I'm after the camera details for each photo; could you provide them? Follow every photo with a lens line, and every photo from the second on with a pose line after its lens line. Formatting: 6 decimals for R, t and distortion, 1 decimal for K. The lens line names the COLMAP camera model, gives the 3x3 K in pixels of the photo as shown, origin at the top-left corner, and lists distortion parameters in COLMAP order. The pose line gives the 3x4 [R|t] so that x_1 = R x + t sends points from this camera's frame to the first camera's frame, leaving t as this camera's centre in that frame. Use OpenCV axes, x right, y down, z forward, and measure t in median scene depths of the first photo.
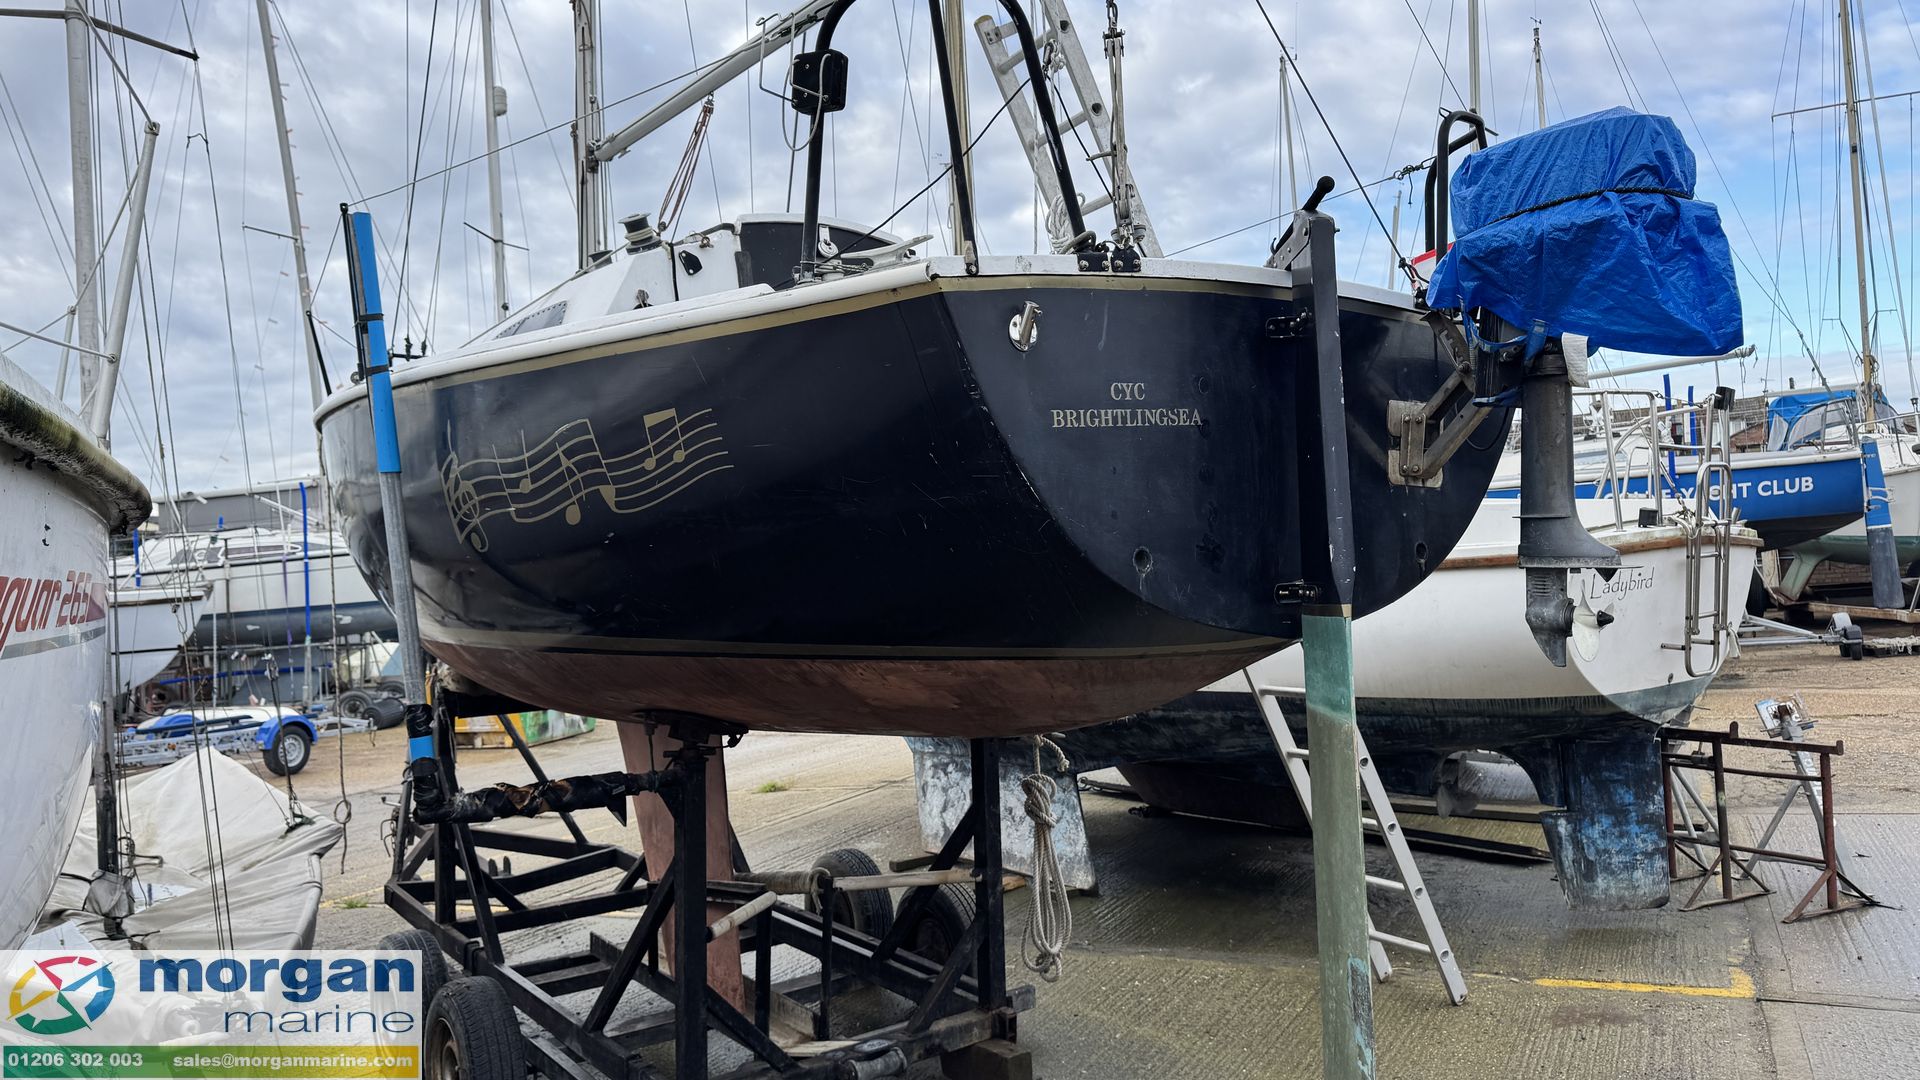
lens RADIAL K [[1404.2, 0, 951.9], [0, 1404.2, 540.1], [0, 0, 1]] dist [0.152113, -0.183498]
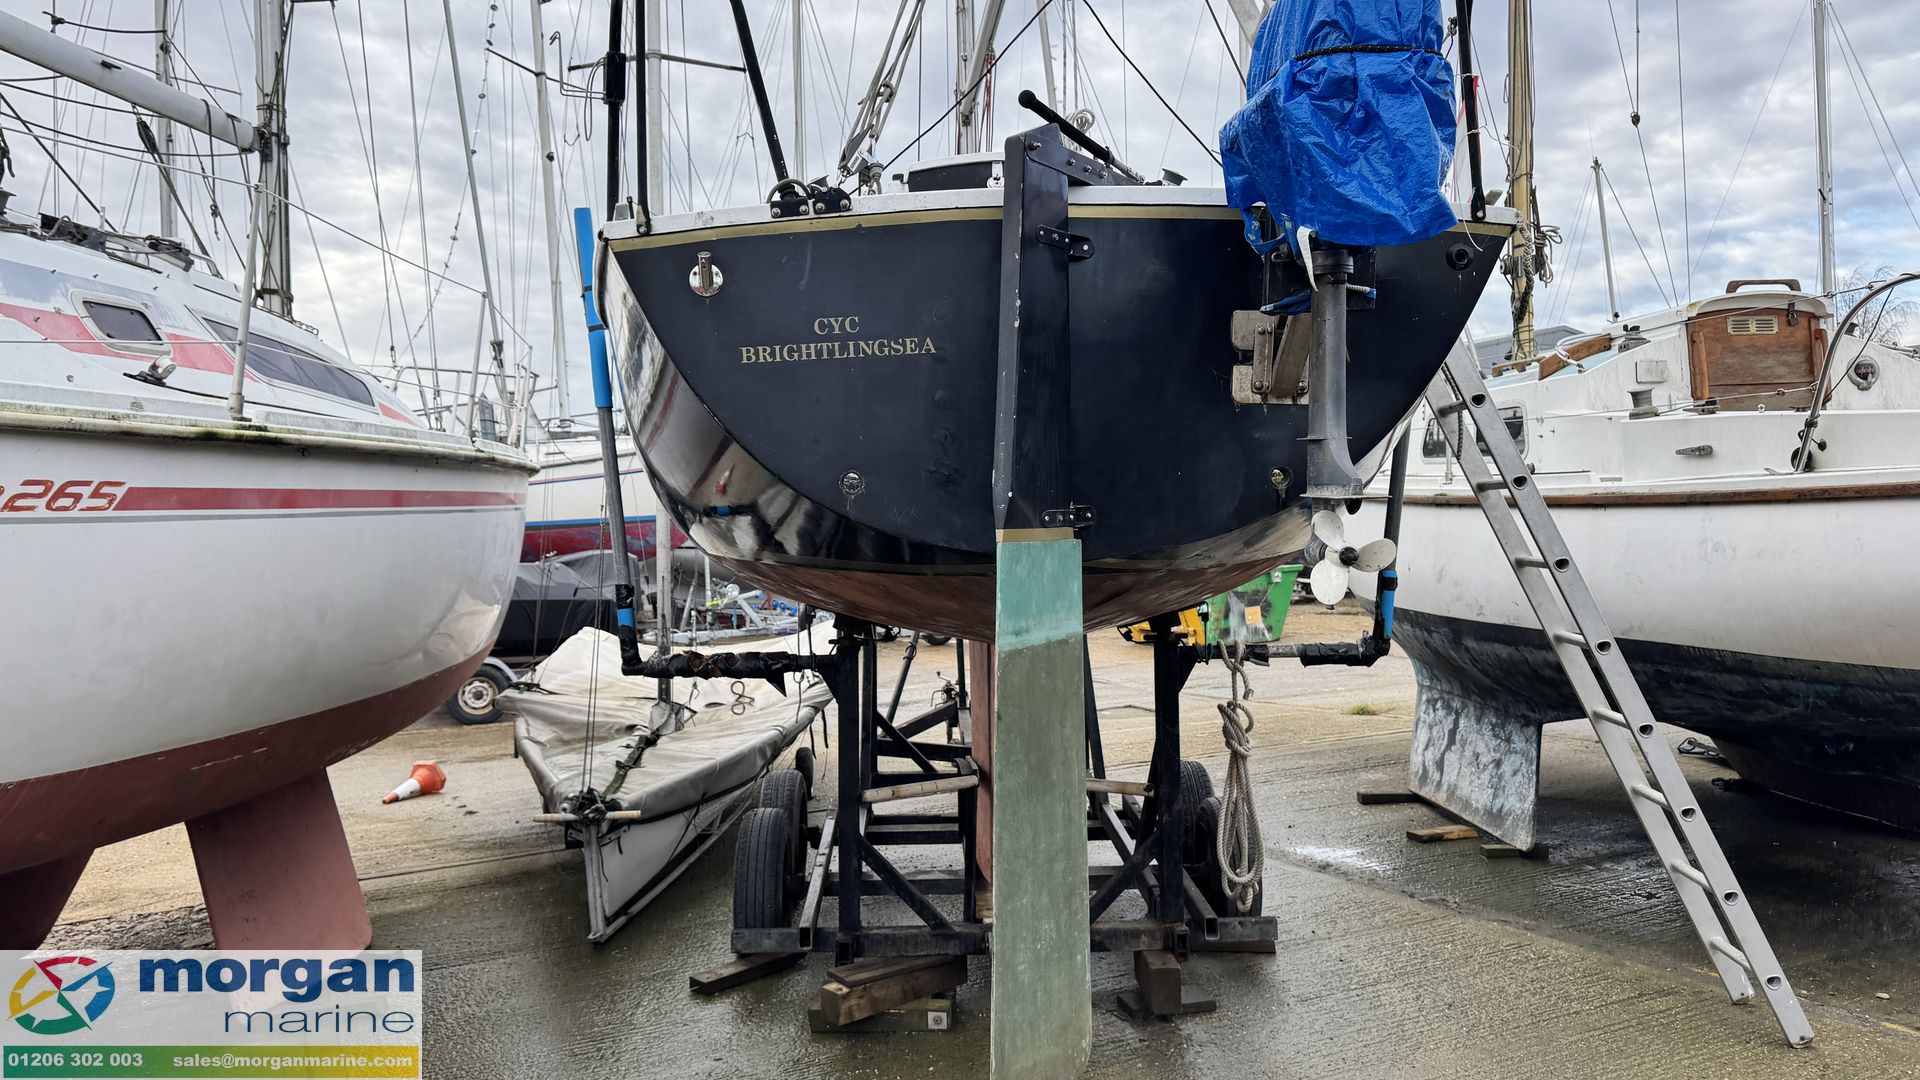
lens RADIAL K [[1404.2, 0, 951.9], [0, 1404.2, 540.1], [0, 0, 1]] dist [0.152113, -0.183498]
pose [[0.798481, 0.036894, -0.600888, 0.820841], [-0.000183, 0.998135, 0.061043, -0.007752], [0.602020, -0.048632, 0.796999, 0.183614]]
